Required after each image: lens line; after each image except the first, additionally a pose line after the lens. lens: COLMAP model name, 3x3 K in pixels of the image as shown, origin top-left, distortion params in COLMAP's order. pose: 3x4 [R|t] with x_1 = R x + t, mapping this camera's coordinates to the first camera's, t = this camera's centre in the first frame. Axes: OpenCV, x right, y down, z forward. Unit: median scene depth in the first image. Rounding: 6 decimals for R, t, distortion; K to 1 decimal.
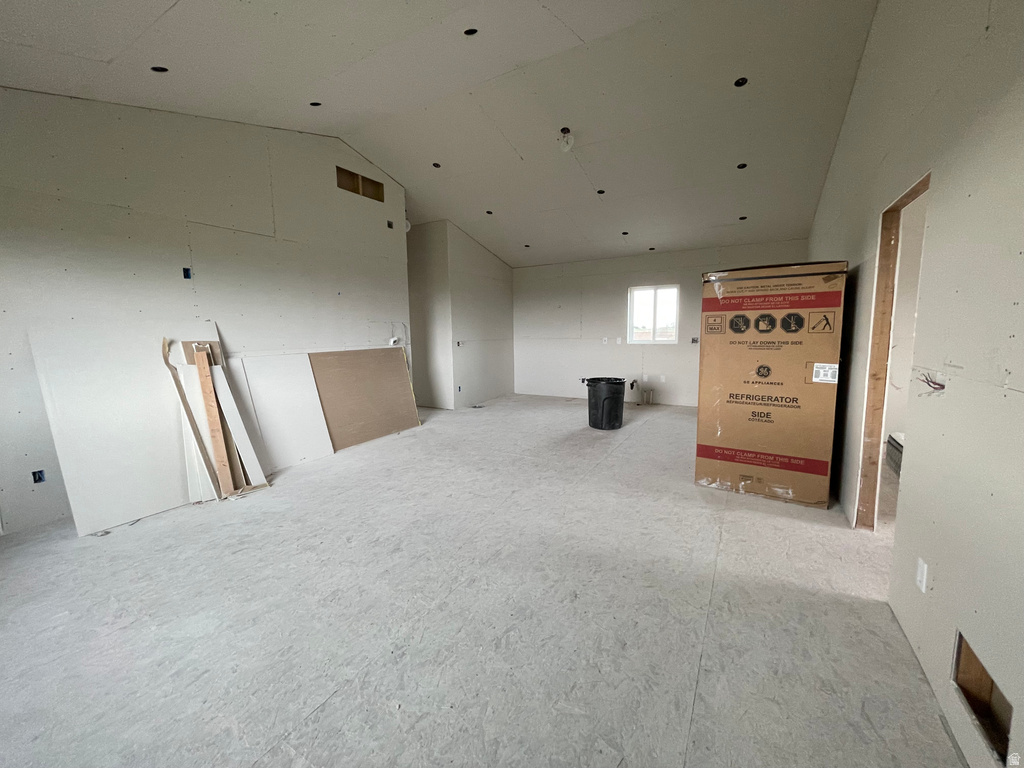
lens RADIAL K [[411.2, 0, 511.7], [0, 411.2, 380.6], [0, 0, 1]] dist [-0.002155, -0.000656]
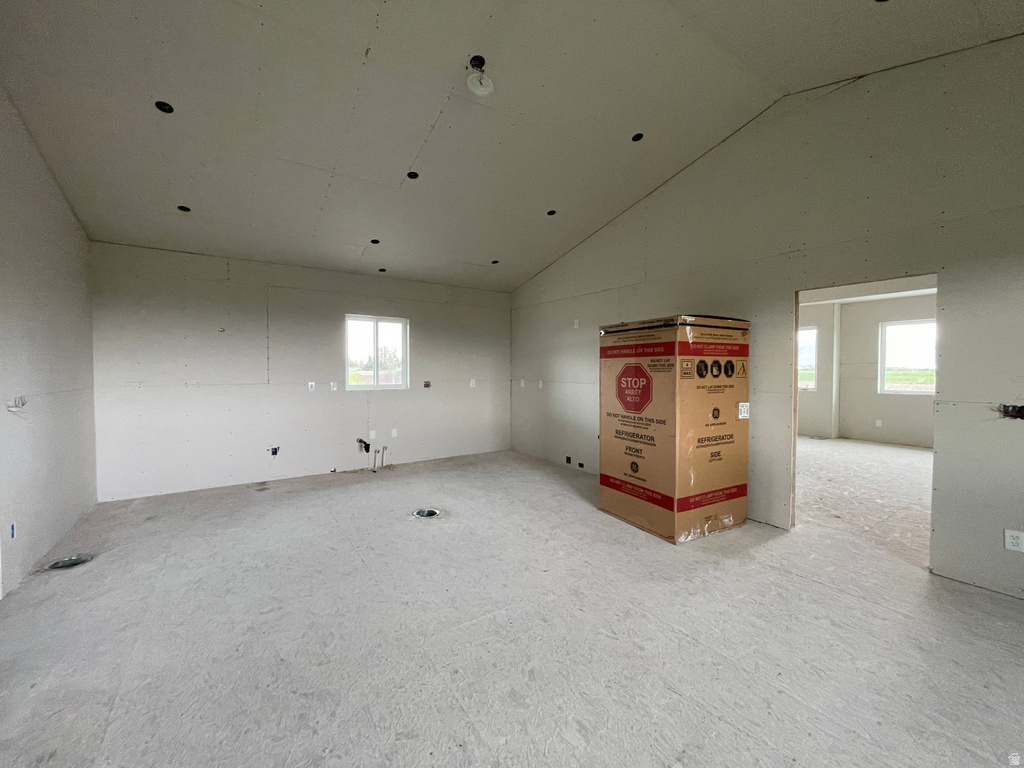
lens RADIAL K [[414.4, 0, 512.5], [0, 414.4, 379.9], [0, 0, 1]] dist [-0.001625, -0.000310]
pose [[0.436694, -0.011779, 0.899533, -0.566046], [0.101192, 0.994212, -0.036106, -0.119028], [-0.893901, 0.106793, 0.435358, 0.956581]]
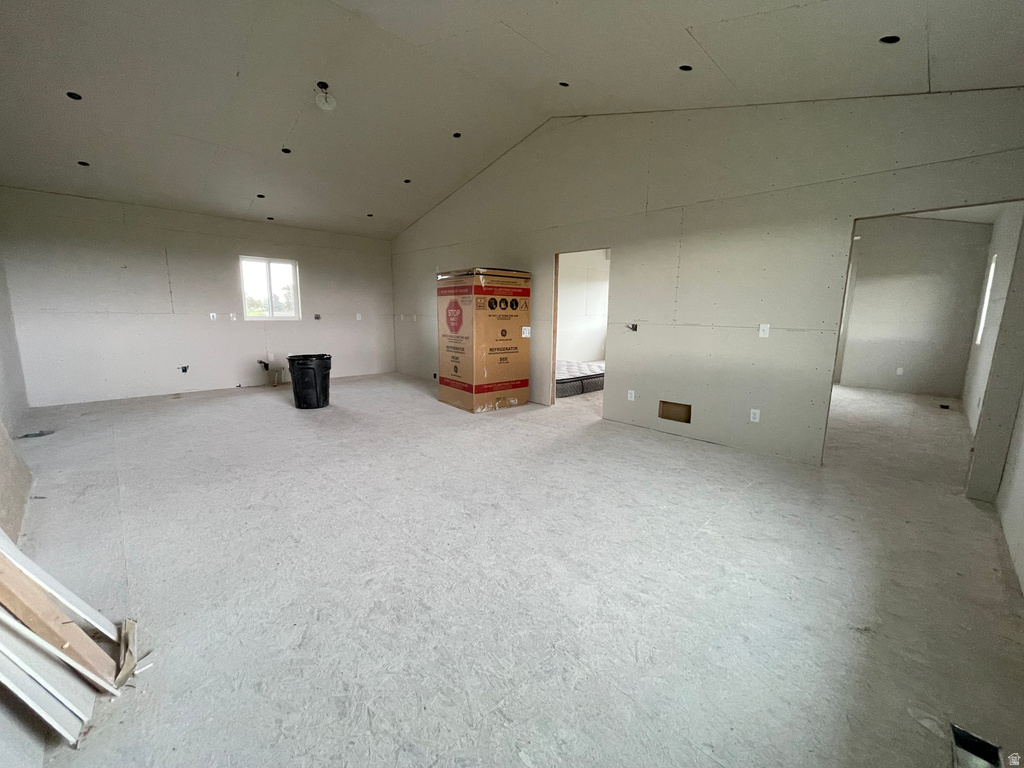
lens RADIAL K [[411.2, 0, 511.7], [0, 411.2, 380.6], [0, 0, 1]] dist [-0.002155, -0.000656]
pose [[0.267254, -0.142065, 0.953096, -0.965813], [0.098177, 0.987940, 0.119729, -0.026868], [-0.958612, 0.061574, 0.277979, 0.495373]]
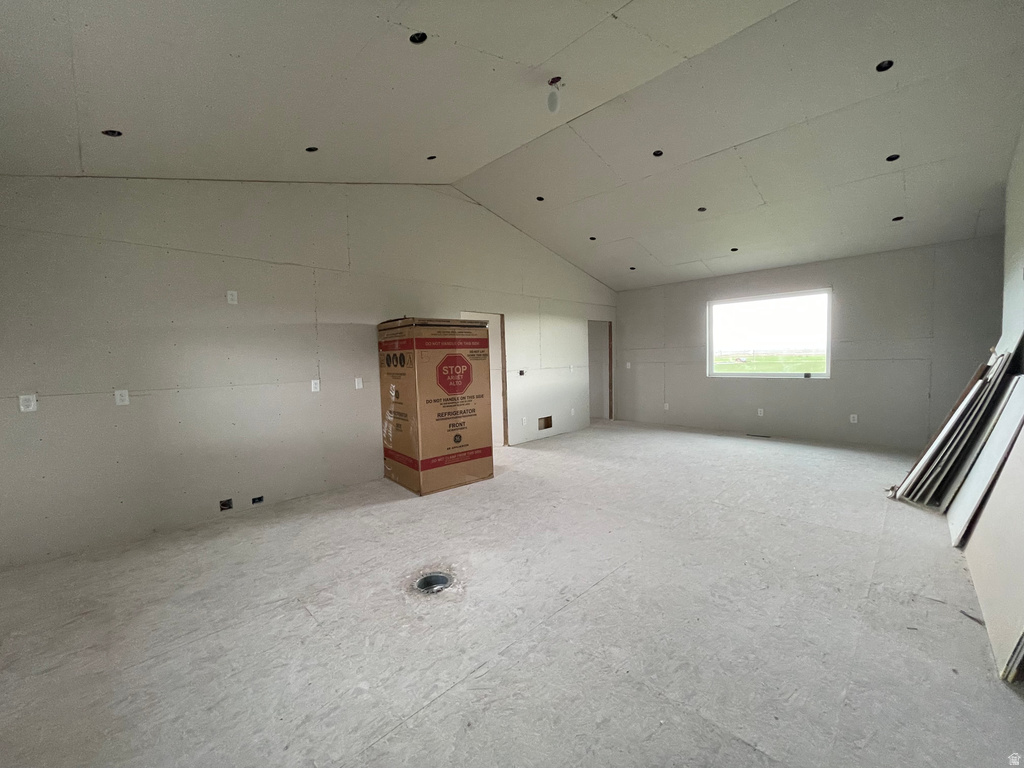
lens RADIAL K [[411.2, 0, 511.7], [0, 411.2, 380.6], [0, 0, 1]] dist [-0.002155, -0.000656]
pose [[-0.966731, 0.025891, 0.254482, 0.049239], [0.070357, 0.983406, 0.167220, -0.292797], [-0.245929, 0.179562, -0.952511, 2.368262]]
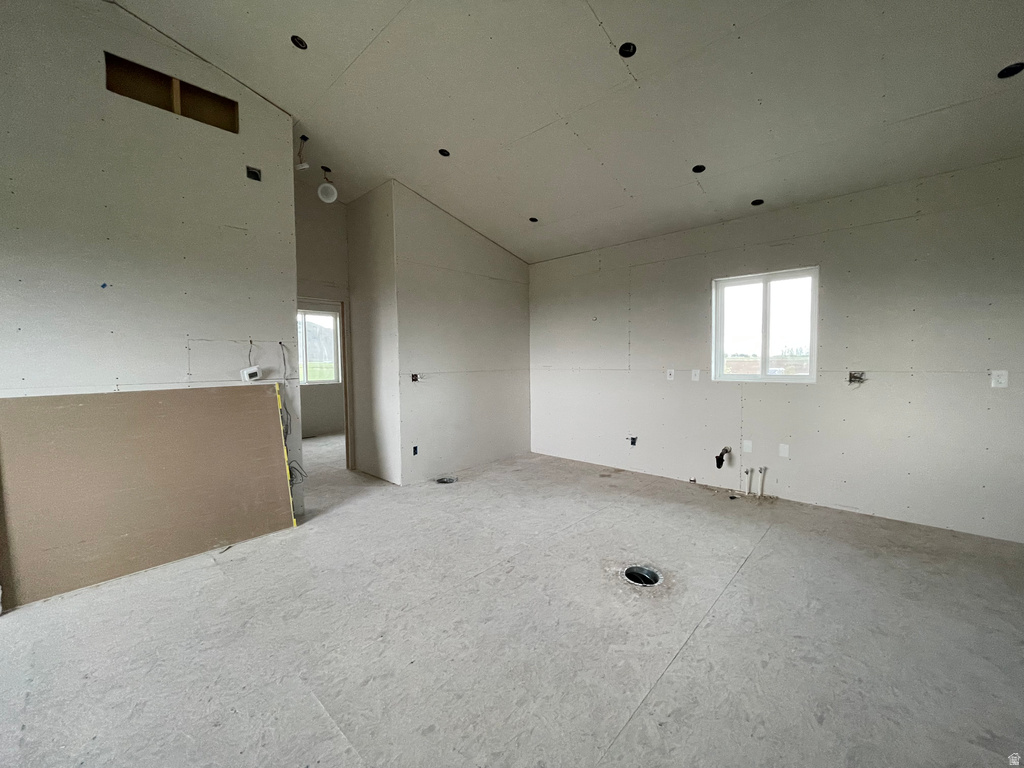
lens RADIAL K [[414.4, 0, 512.5], [0, 414.4, 379.9], [0, 0, 1]] dist [-0.001625, -0.000310]
pose [[0.975650, 0.014380, -0.218860, 0.327747], [-0.029713, 0.997315, -0.066929, -0.105441], [0.217310, 0.071802, 0.973458, 0.917945]]
